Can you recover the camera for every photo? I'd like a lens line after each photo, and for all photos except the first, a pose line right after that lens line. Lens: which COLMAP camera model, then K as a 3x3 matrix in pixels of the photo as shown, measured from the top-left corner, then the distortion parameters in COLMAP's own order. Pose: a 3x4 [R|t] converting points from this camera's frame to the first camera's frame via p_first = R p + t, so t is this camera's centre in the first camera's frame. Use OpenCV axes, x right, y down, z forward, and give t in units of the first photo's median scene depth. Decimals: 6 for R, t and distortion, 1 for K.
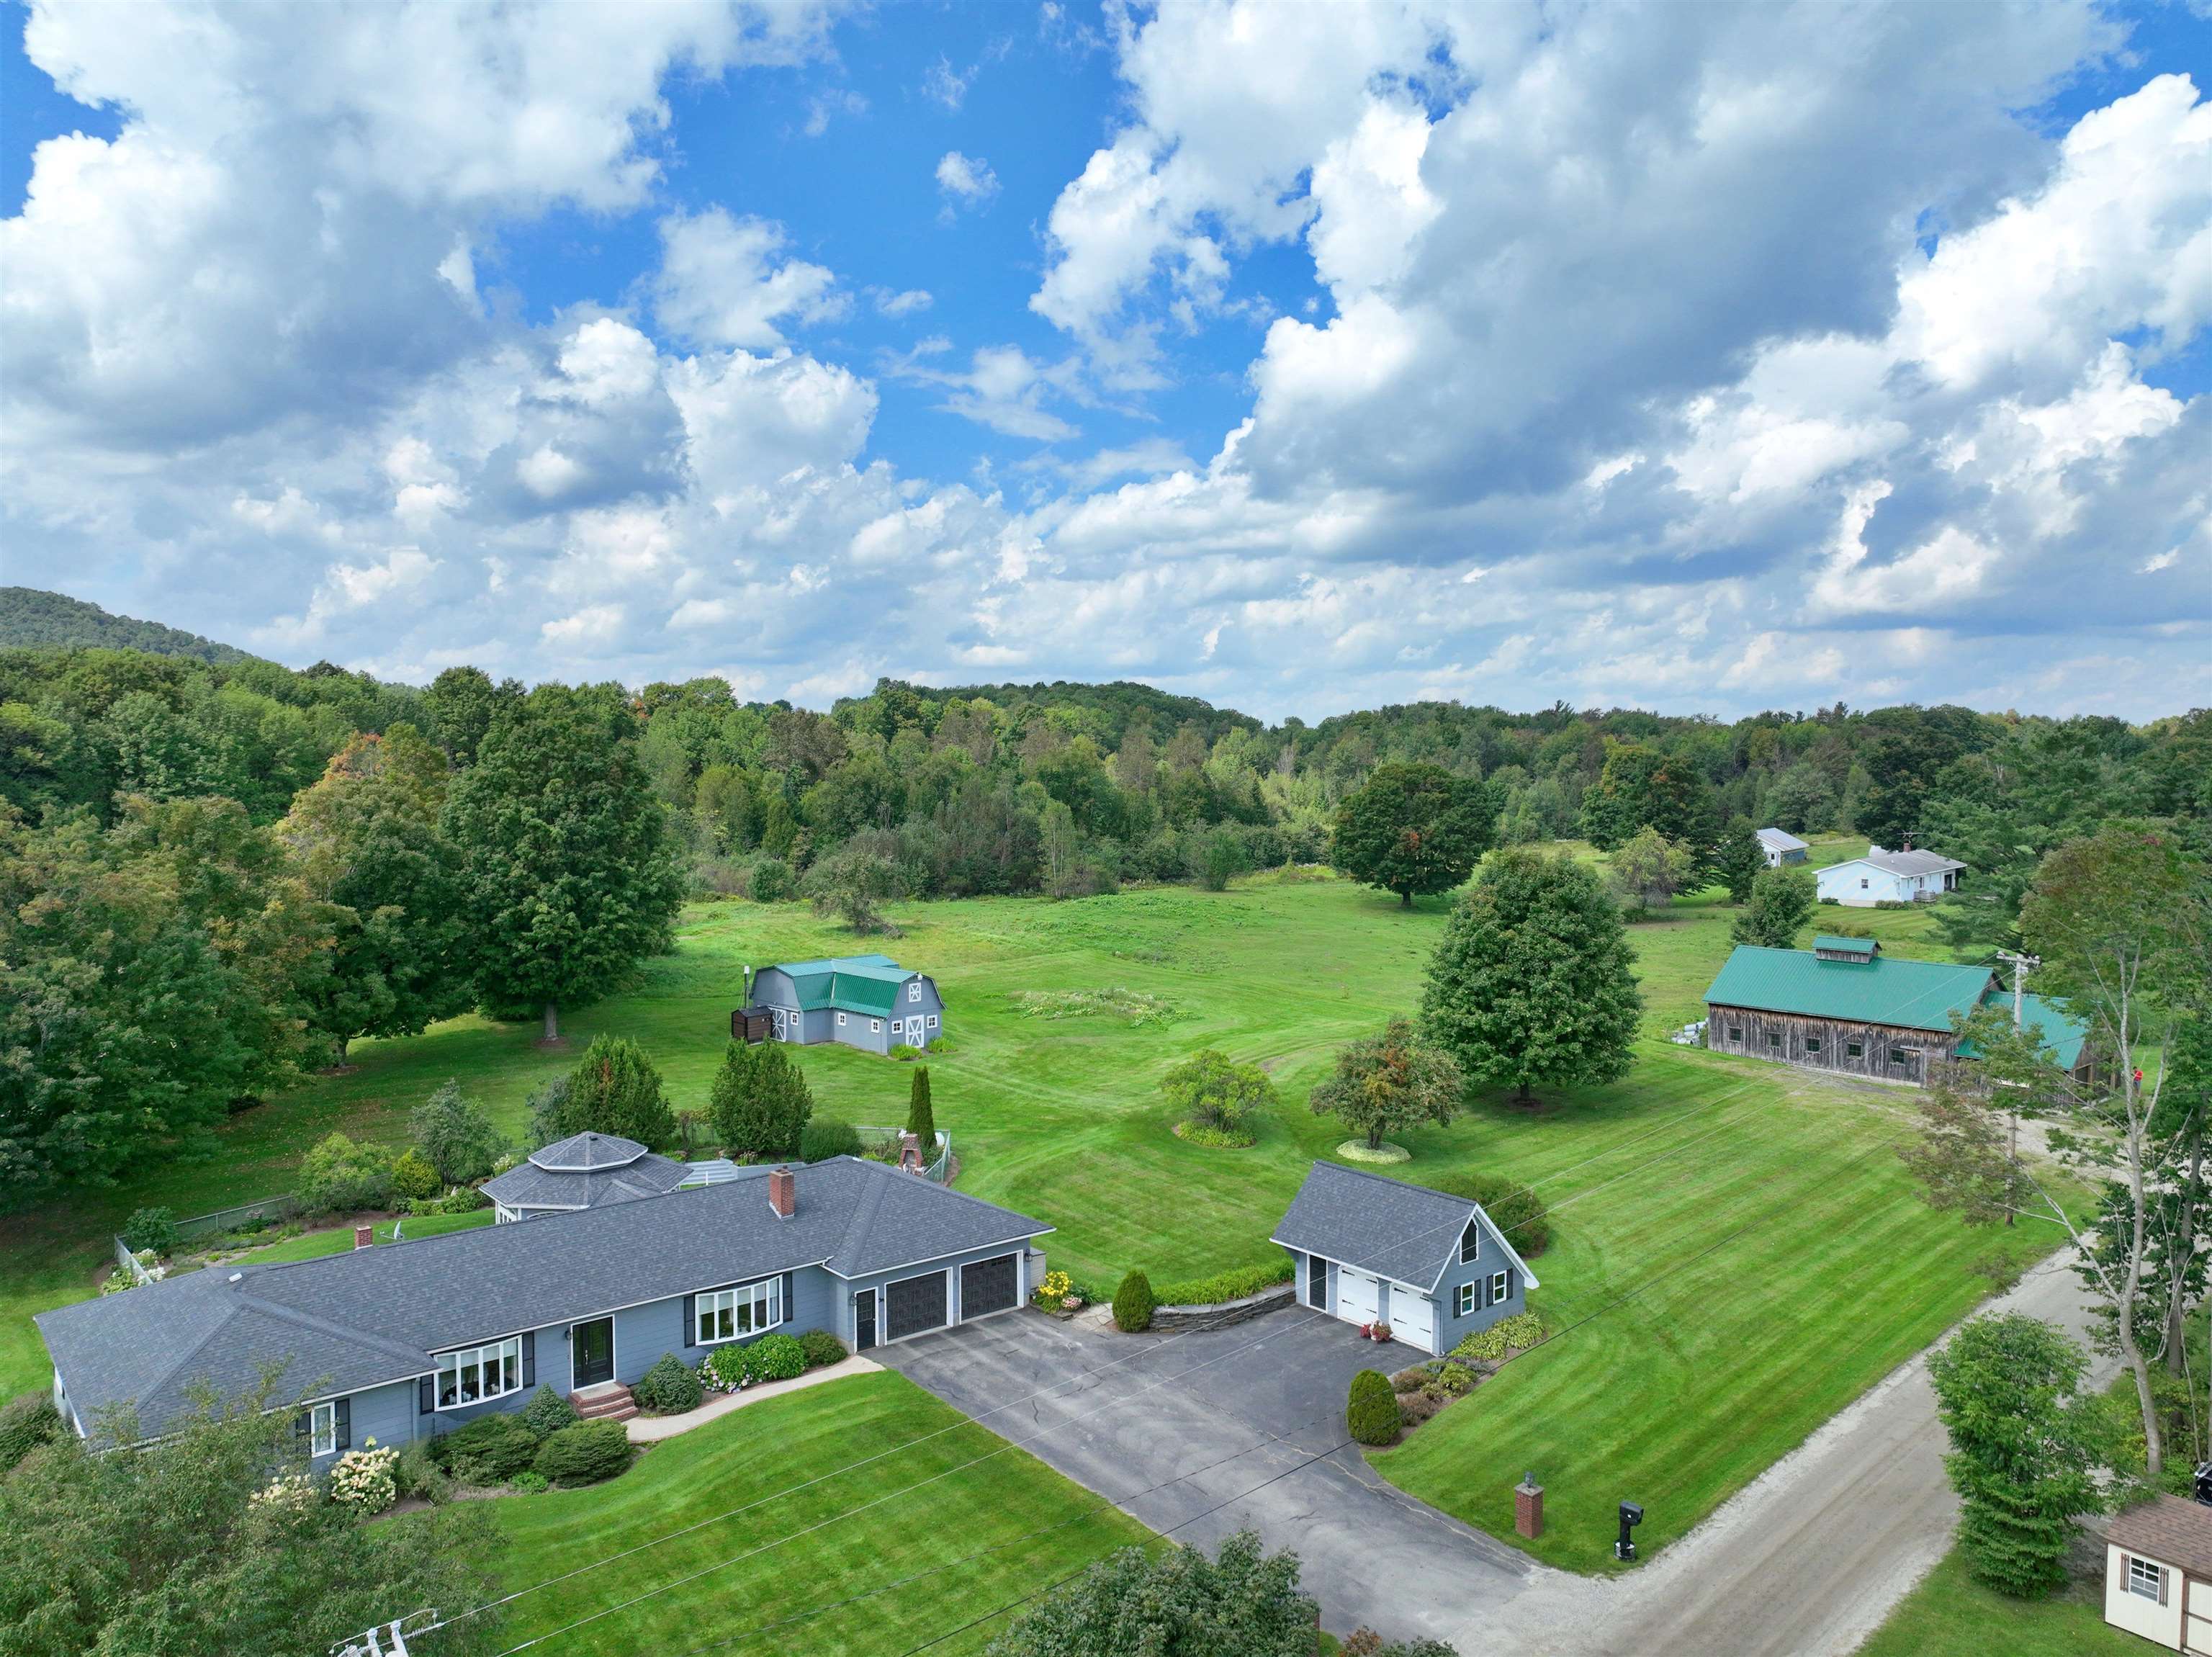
lens RADIAL K [[1560.7, 0, 1104.6], [0, 1560.7, 821.2], [0, 0, 1]] dist [-0.001736, 0.013383]
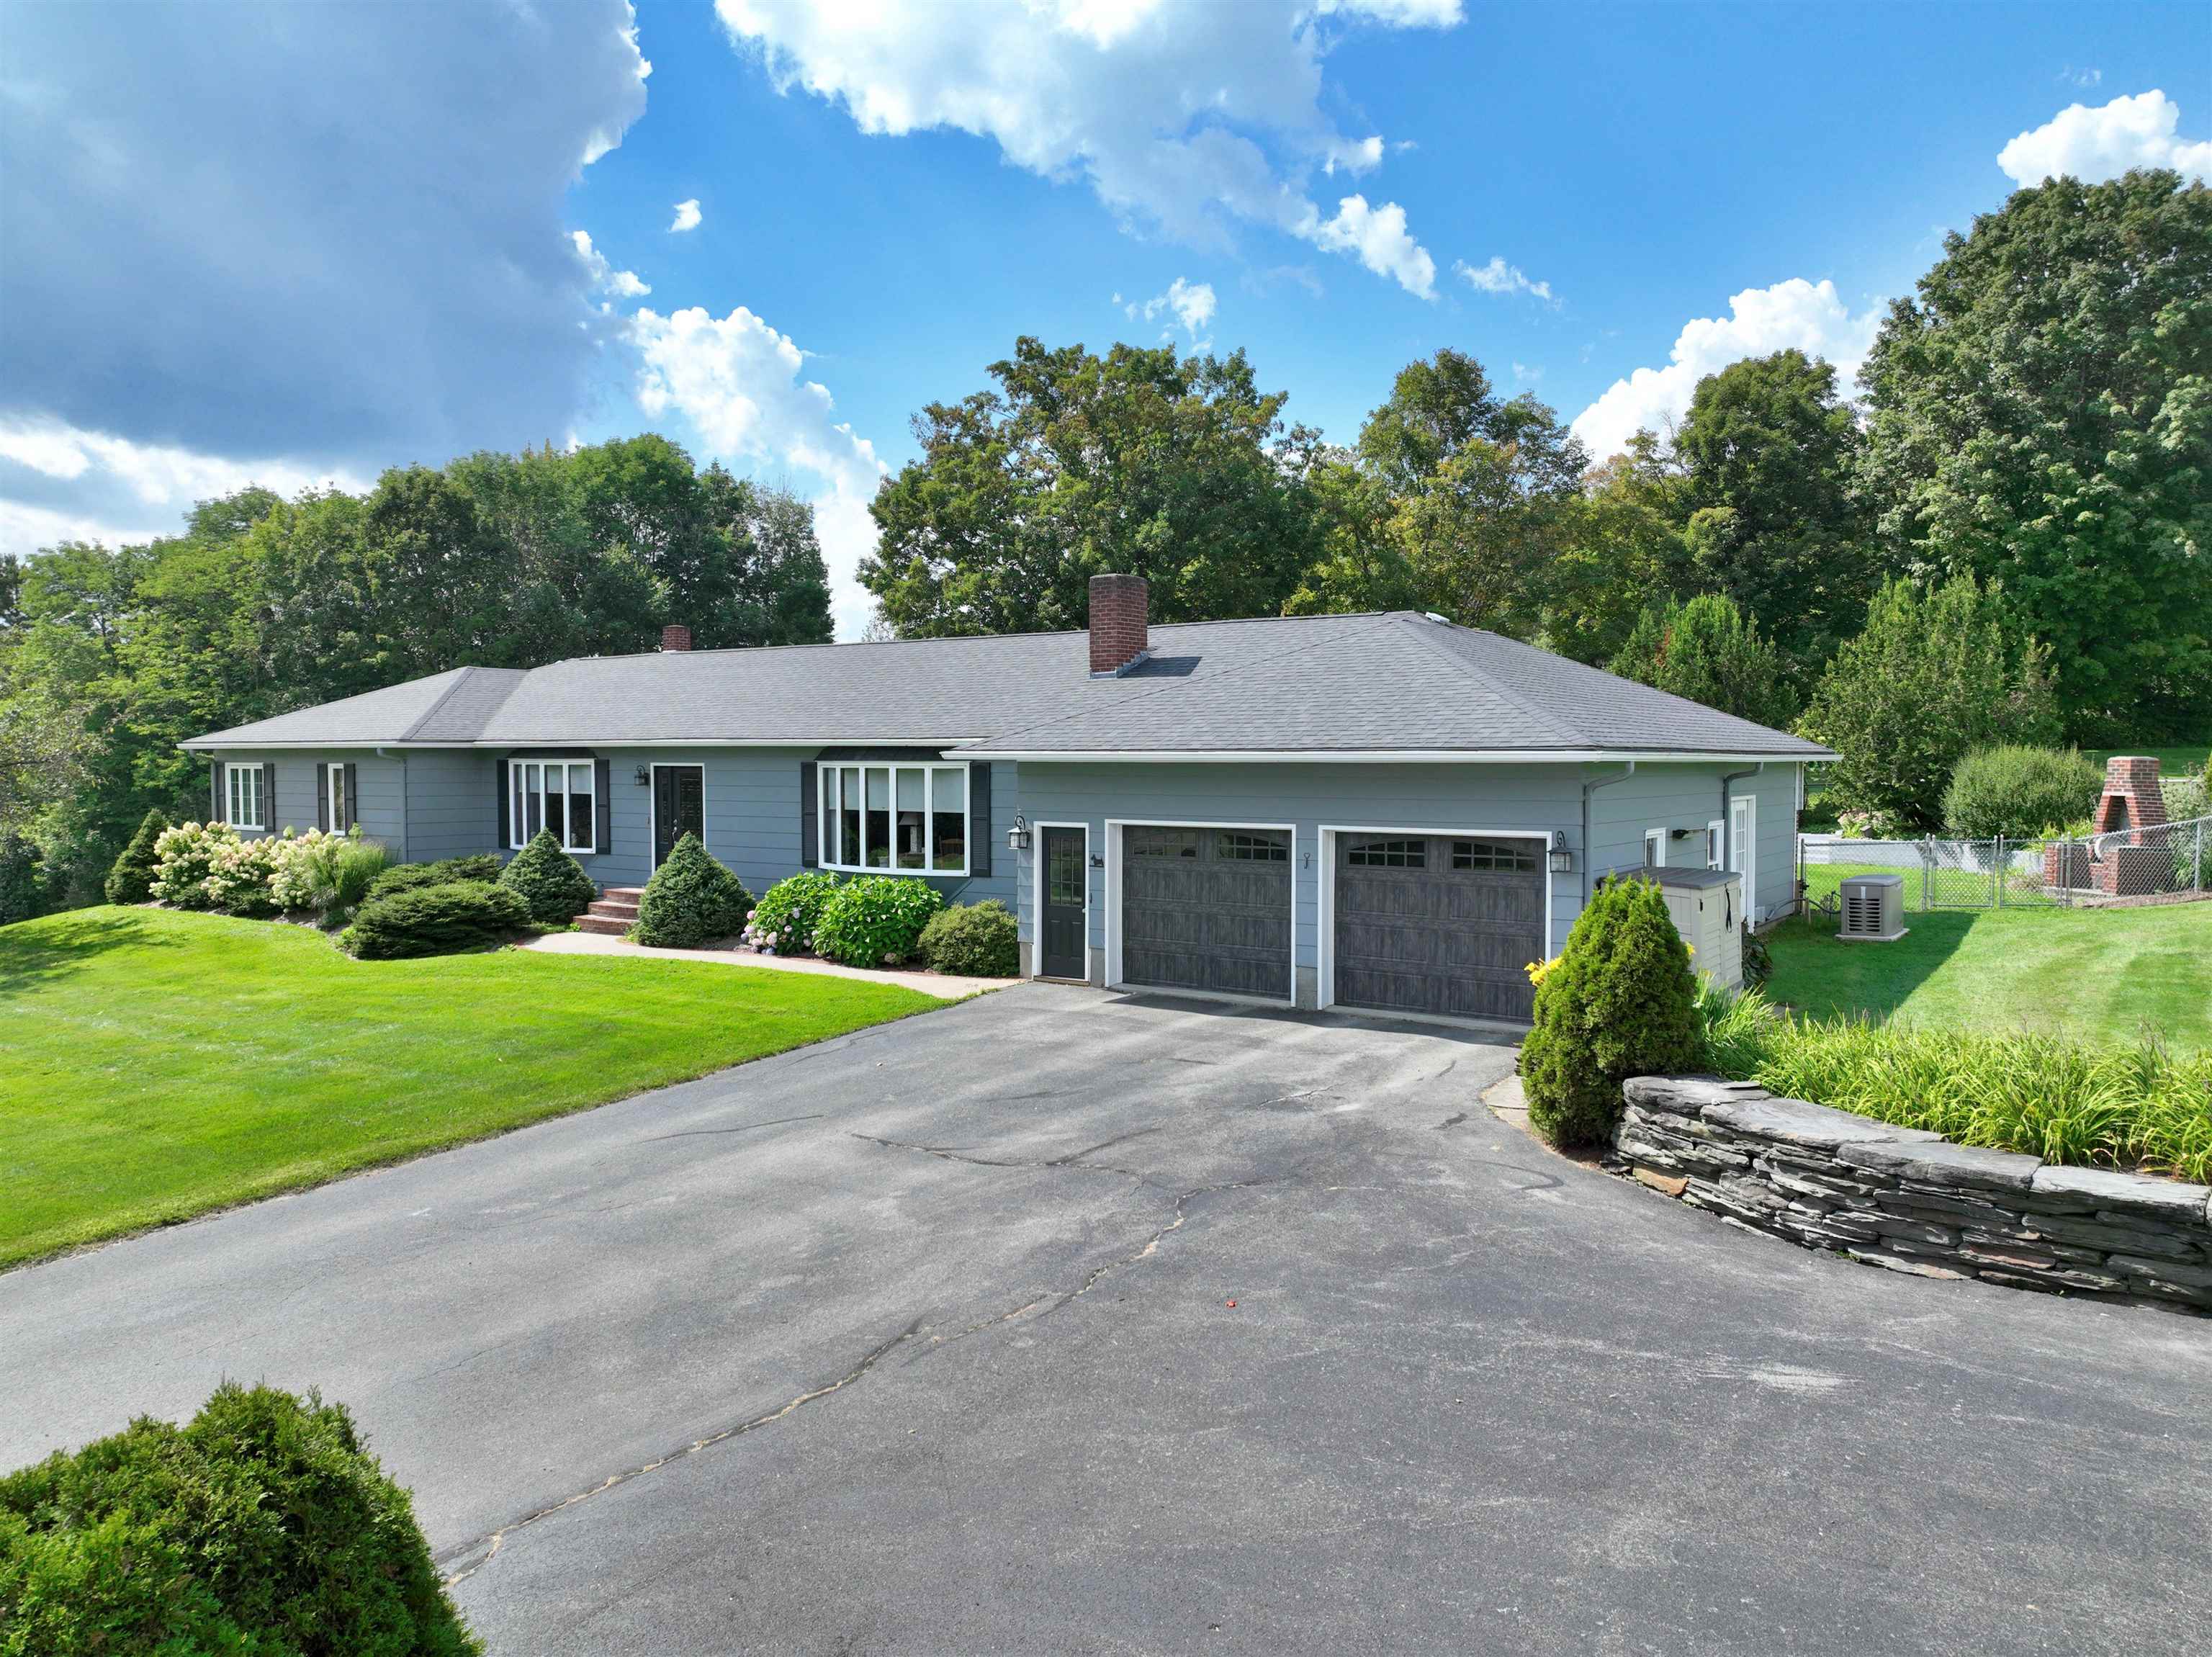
lens RADIAL K [[1560.7, 0, 1105.2], [0, 1560.7, 841.0], [0, 0, 1]] dist [-0.001736, 0.013383]
pose [[0.264825, 0.054695, -0.962744, 0.205031], [-0.037935, 0.998208, 0.046275, 0.267755], [0.963550, 0.024267, 0.266425, 0.849962]]
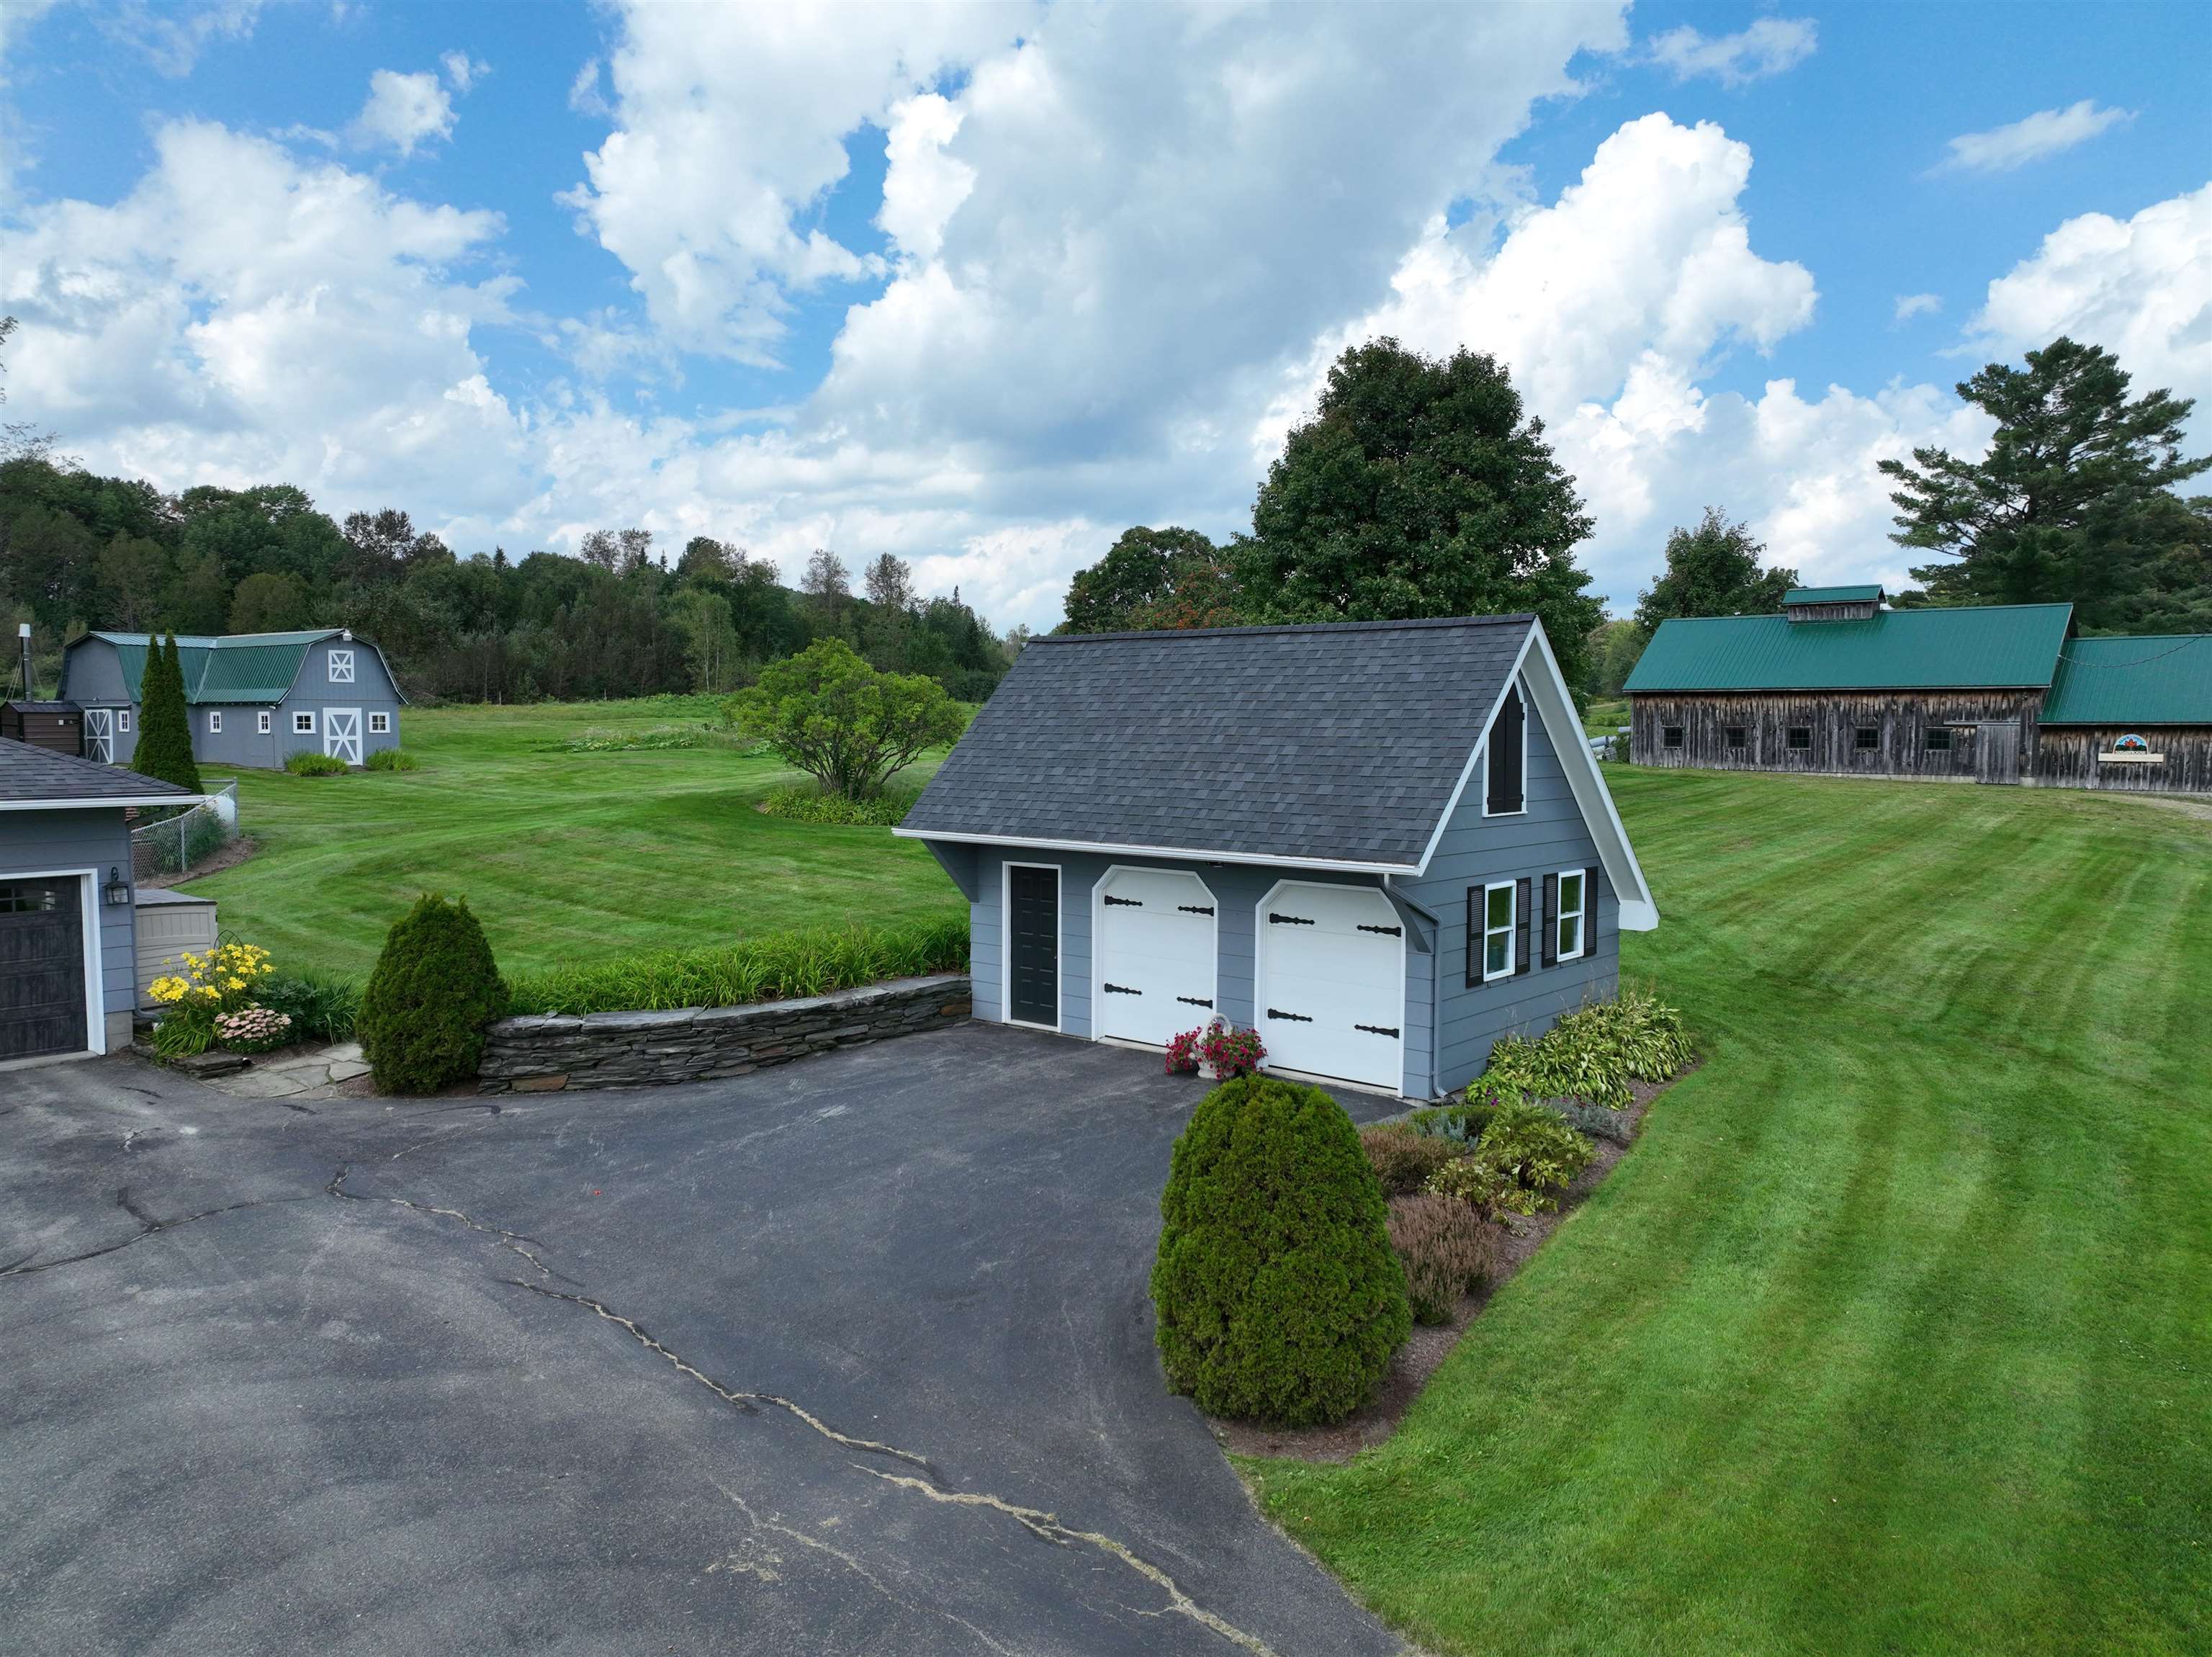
lens RADIAL K [[1560.7, 0, 1104.5], [0, 1560.7, 816.7], [0, 0, 1]] dist [-0.001736, 0.013383]
pose [[0.985144, -0.005780, 0.171632, 0.093577], [0.001857, 0.999734, 0.023007, 0.258964], [-0.171719, -0.022346, 0.984893, 0.661418]]
